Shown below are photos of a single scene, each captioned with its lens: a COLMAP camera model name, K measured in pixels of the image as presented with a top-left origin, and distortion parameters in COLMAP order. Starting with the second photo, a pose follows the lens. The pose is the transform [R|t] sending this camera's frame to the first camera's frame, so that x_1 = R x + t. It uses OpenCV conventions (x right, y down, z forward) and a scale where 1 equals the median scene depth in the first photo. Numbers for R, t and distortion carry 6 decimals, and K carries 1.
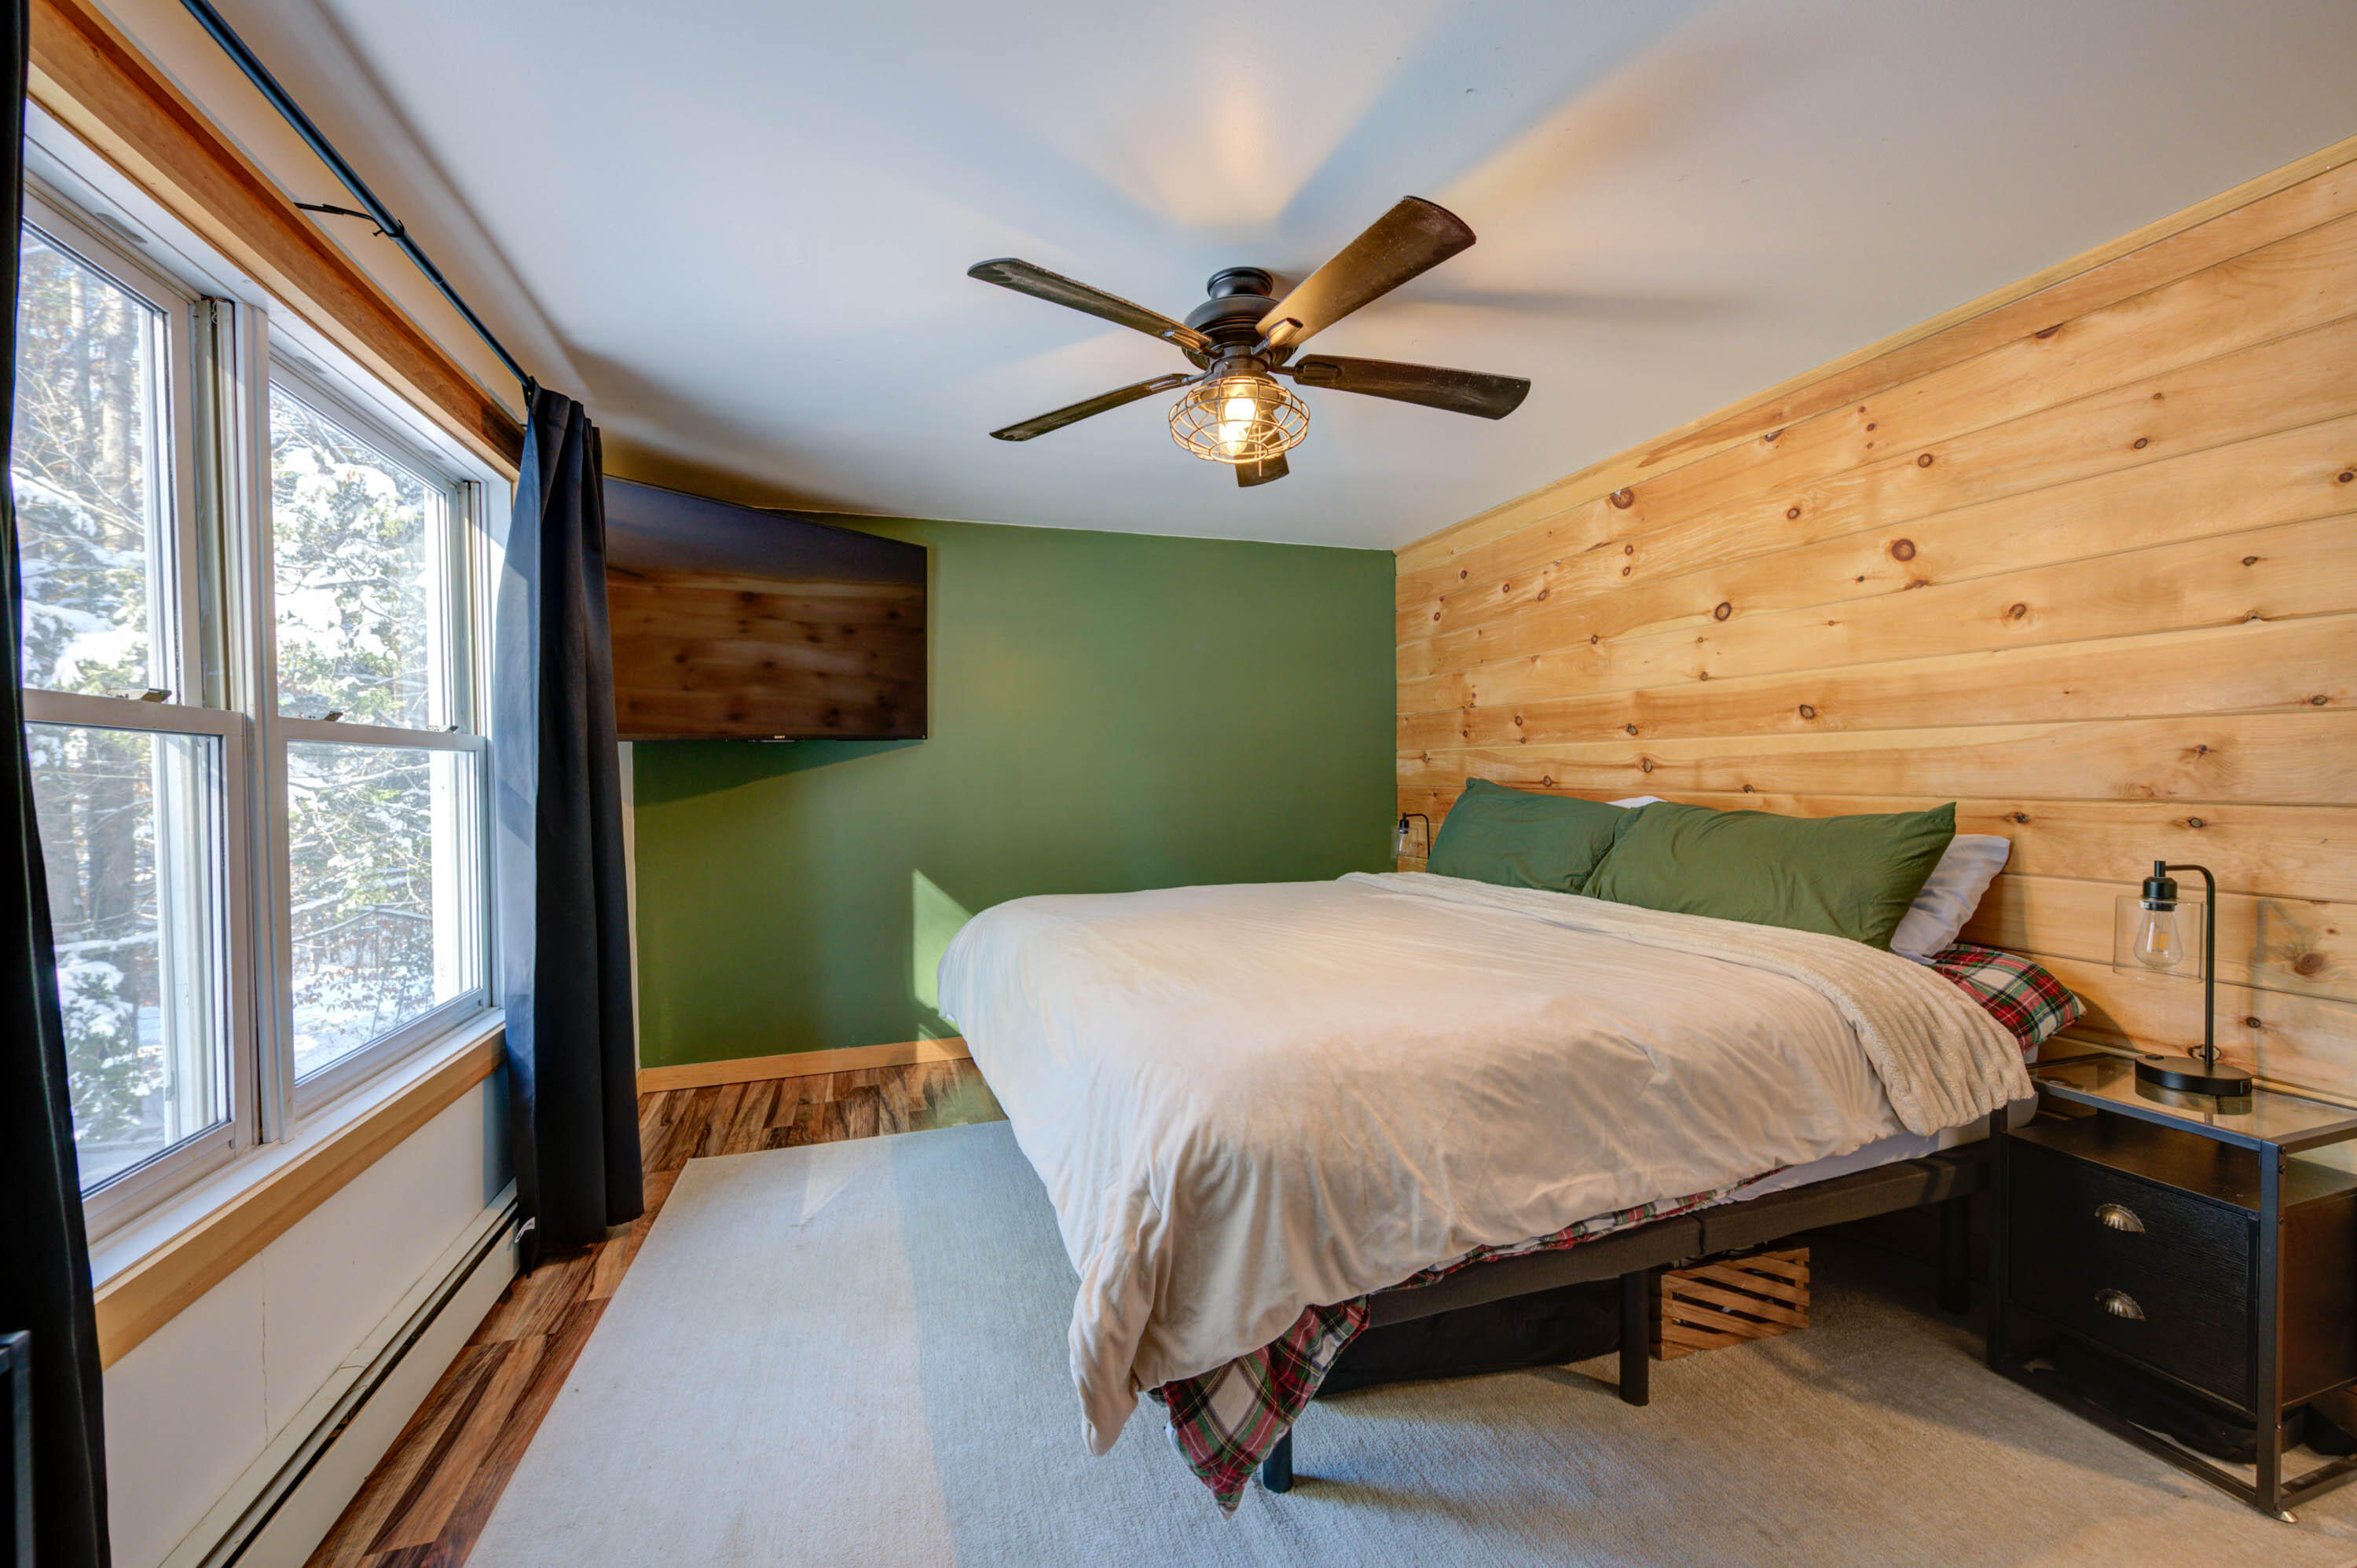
lens RADIAL K [[936.0, 0, 1180.3], [0, 936.0, 784.0], [0, 0, 1]] dist [0.000596, -0.001357]
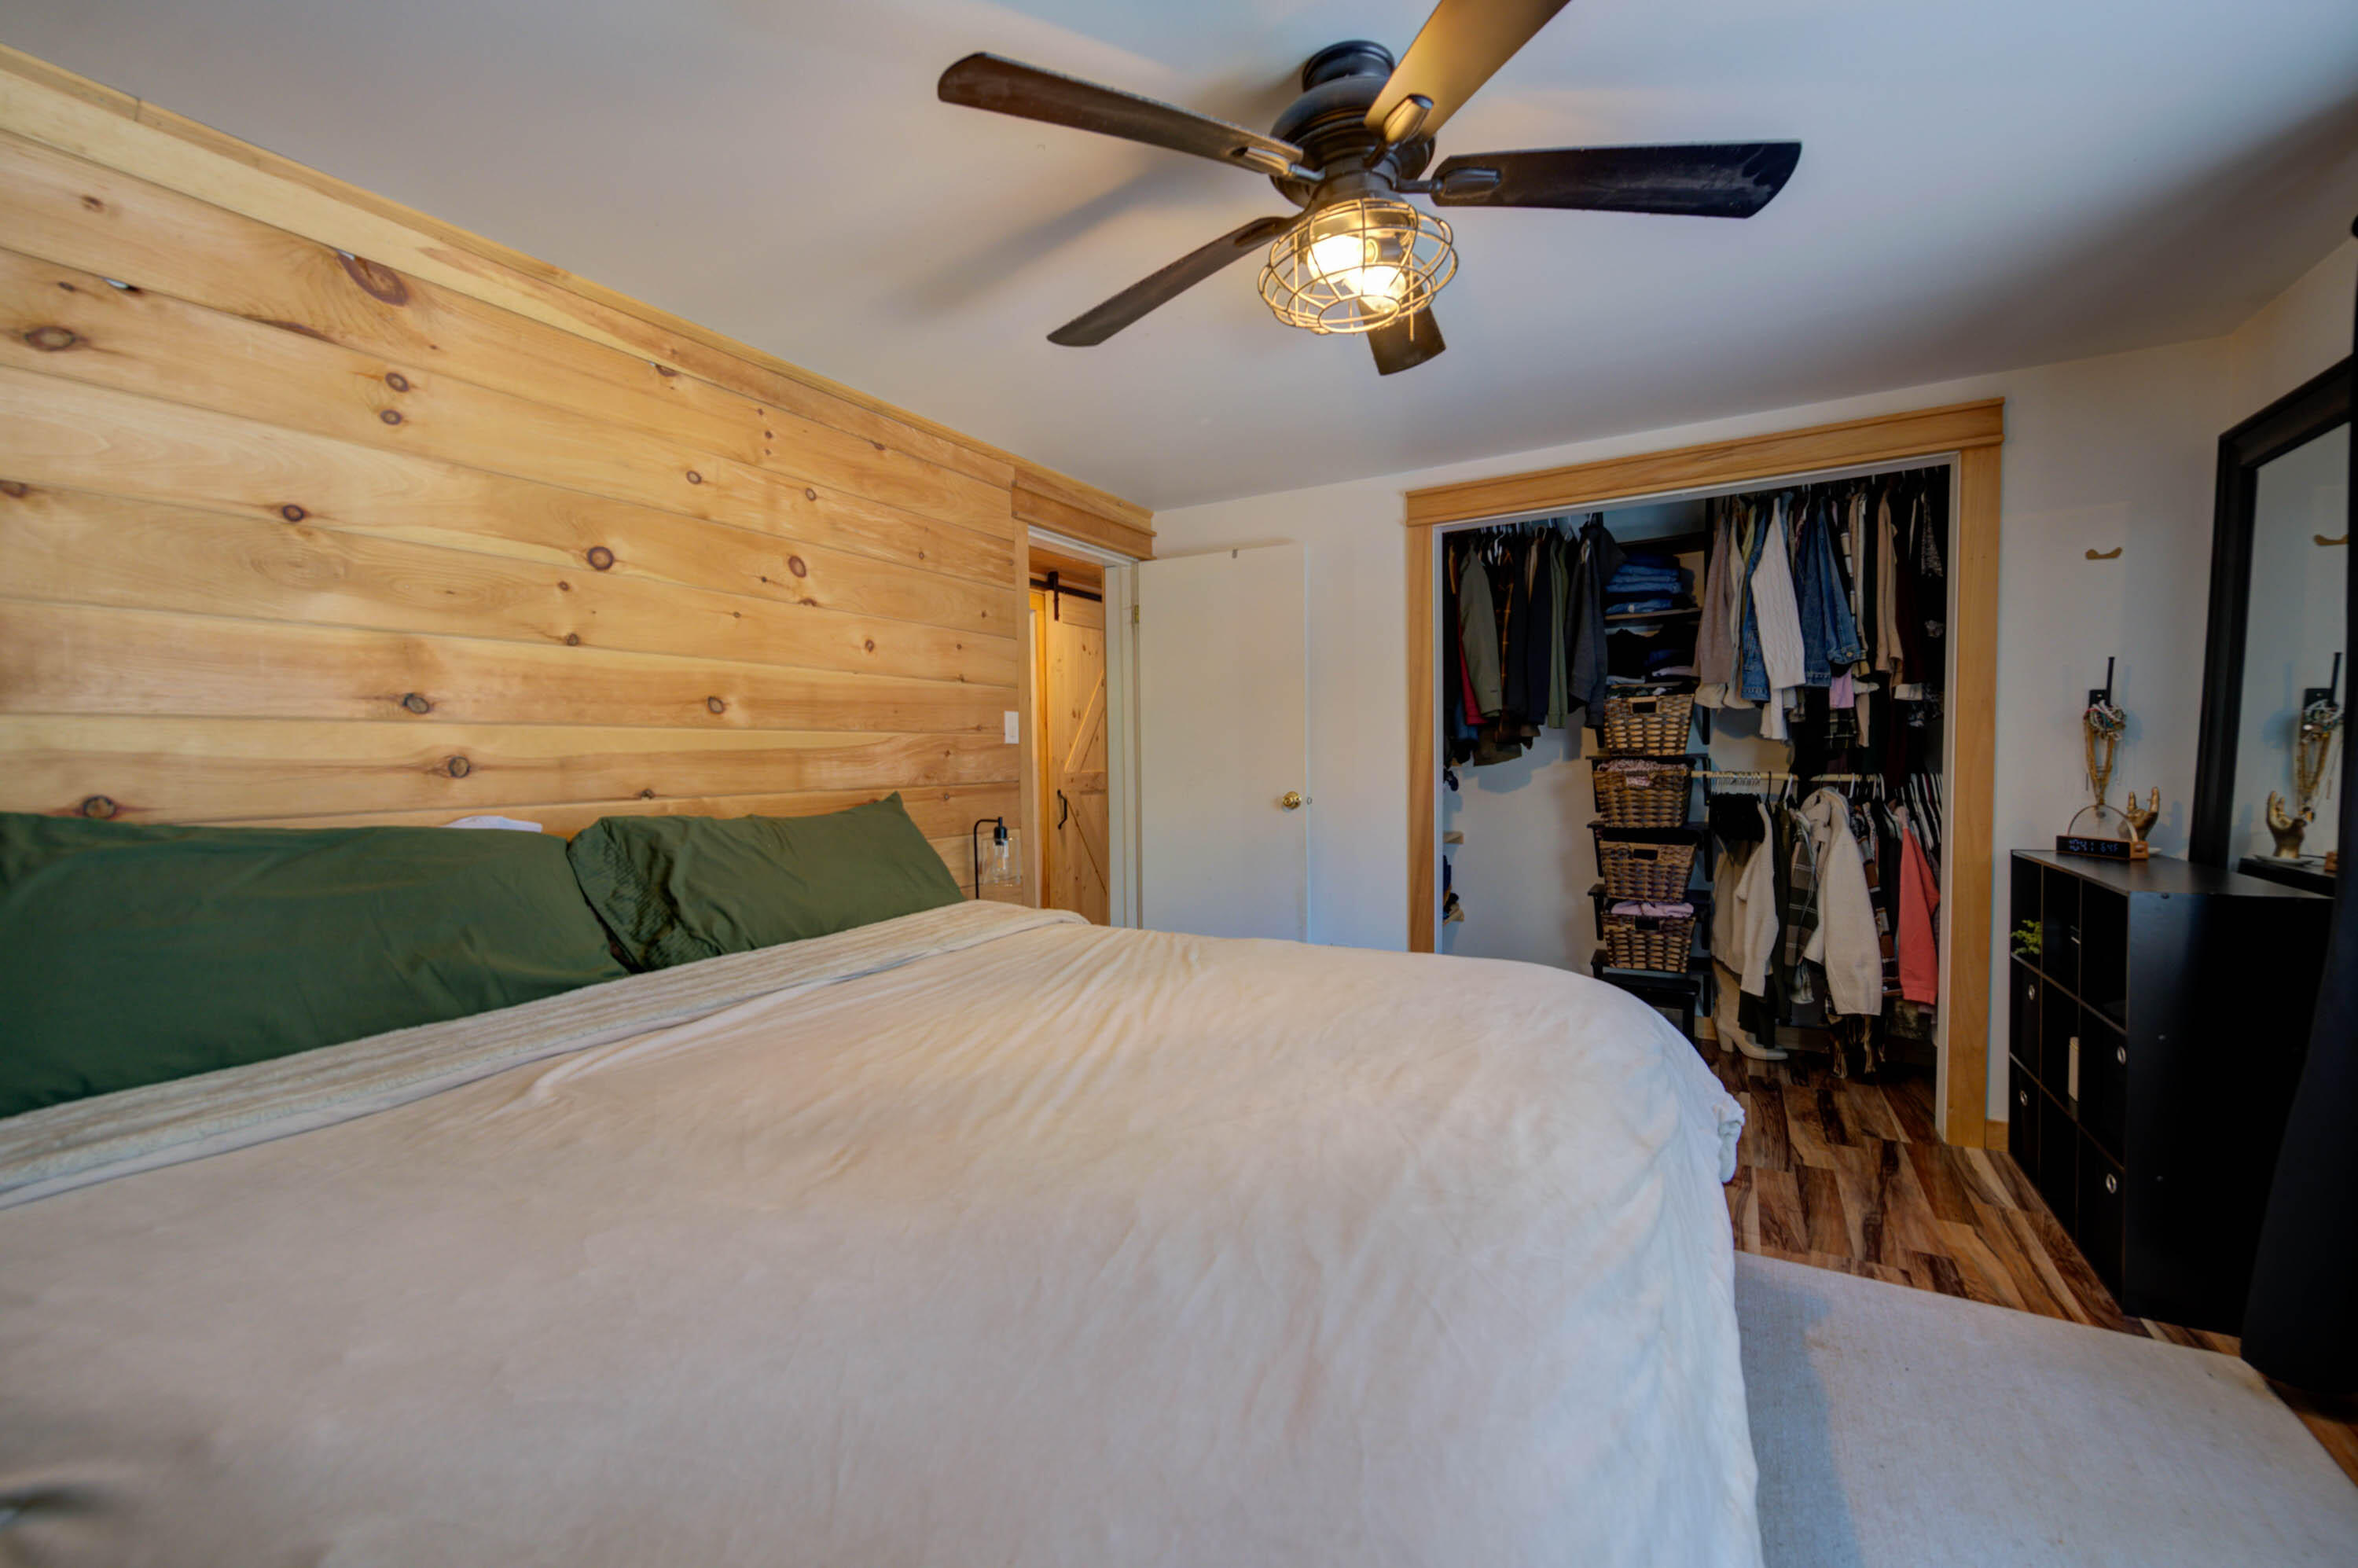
lens RADIAL K [[936.4, 0, 1183.0], [0, 936.4, 778.6], [0, 0, 1]] dist [0.000596, -0.001357]
pose [[-0.674054, 0.004654, 0.738668, -0.333250], [0.035377, 0.999036, 0.025987, -0.015019], [-0.737835, 0.043648, -0.673569, 1.395397]]
